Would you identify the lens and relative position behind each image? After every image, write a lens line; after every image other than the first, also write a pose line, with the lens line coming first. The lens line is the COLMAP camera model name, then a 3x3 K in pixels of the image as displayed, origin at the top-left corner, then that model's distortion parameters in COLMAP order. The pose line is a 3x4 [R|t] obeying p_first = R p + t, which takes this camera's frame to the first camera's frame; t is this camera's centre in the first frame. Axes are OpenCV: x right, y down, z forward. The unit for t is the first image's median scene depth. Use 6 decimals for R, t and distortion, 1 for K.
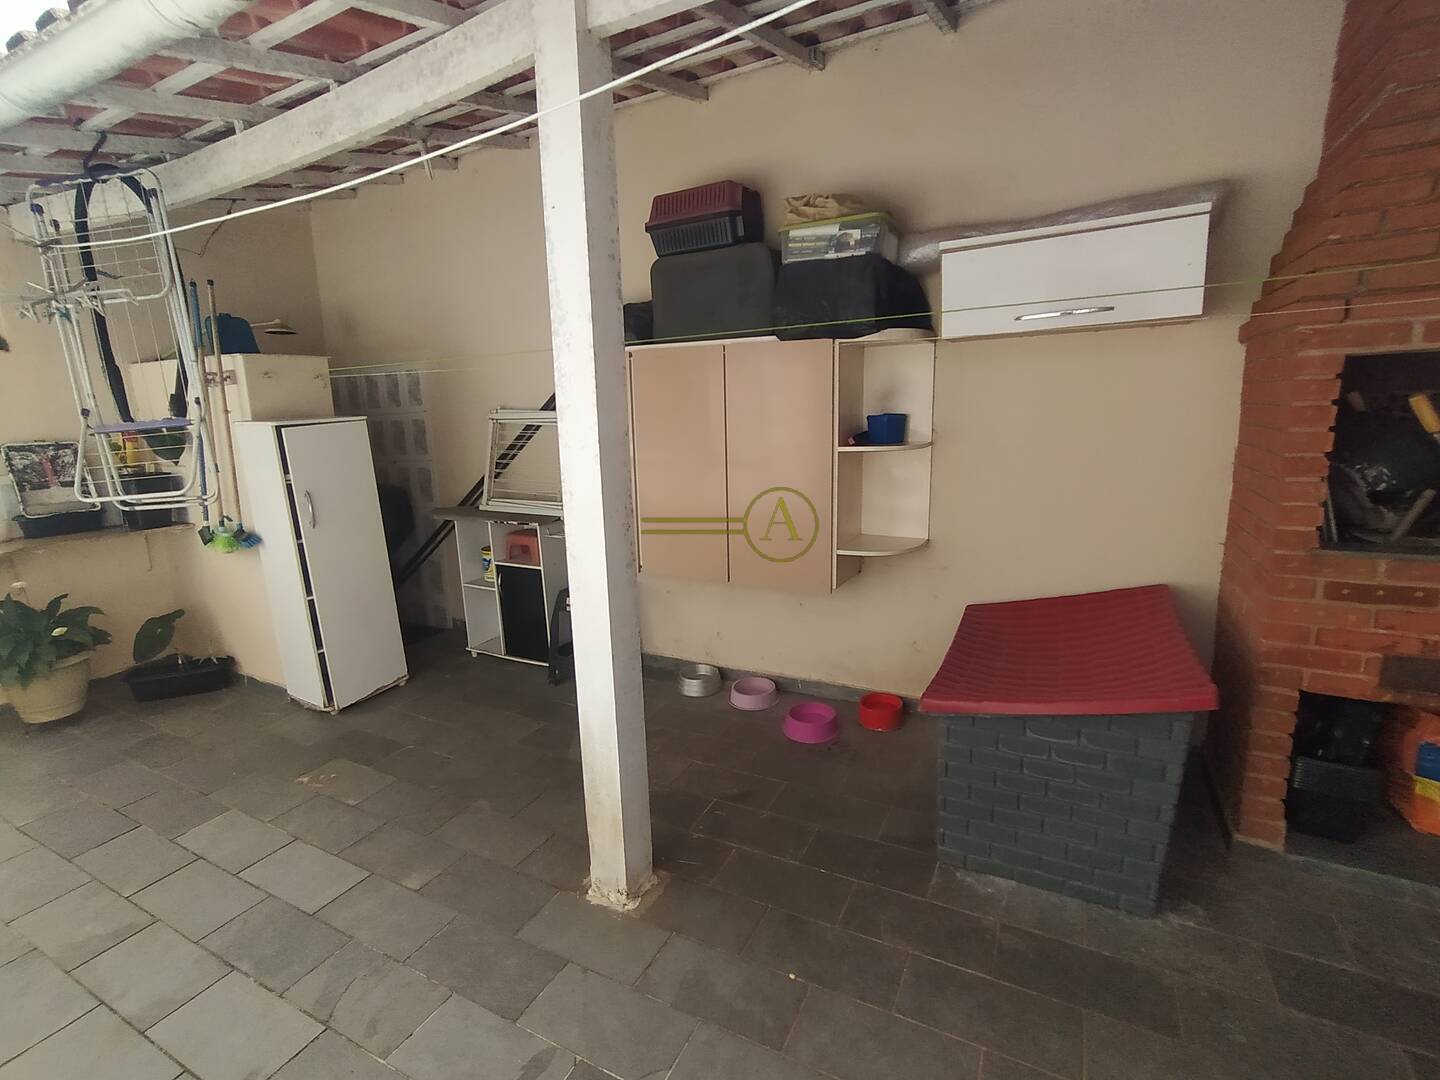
lens RADIAL K [[654.7, 0, 709.5], [0, 654.7, 540.8], [0, 0, 1]] dist [-0.009246, 0.005007]
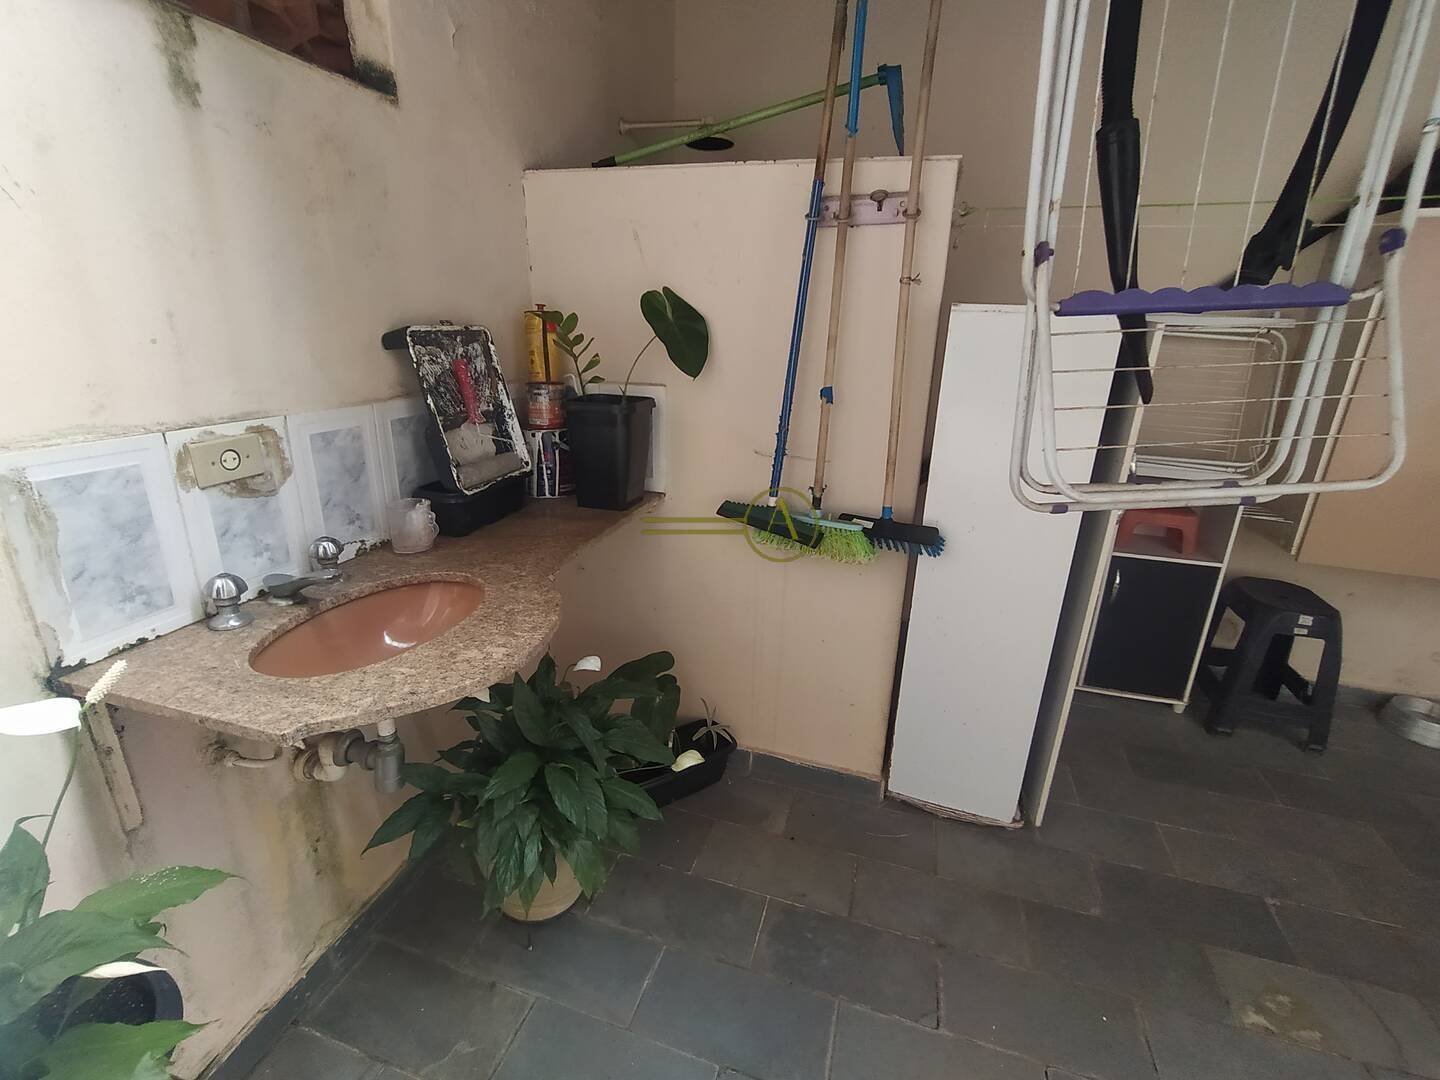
lens RADIAL K [[654.7, 0, 718.9], [0, 654.7, 532.9], [0, 0, 1]] dist [-0.009246, 0.005007]
pose [[0.983069, -0.009524, 0.182987, -0.937816], [-0.011741, 0.993322, 0.114776, -0.061826], [-0.182858, -0.114981, 0.976393, 0.504888]]
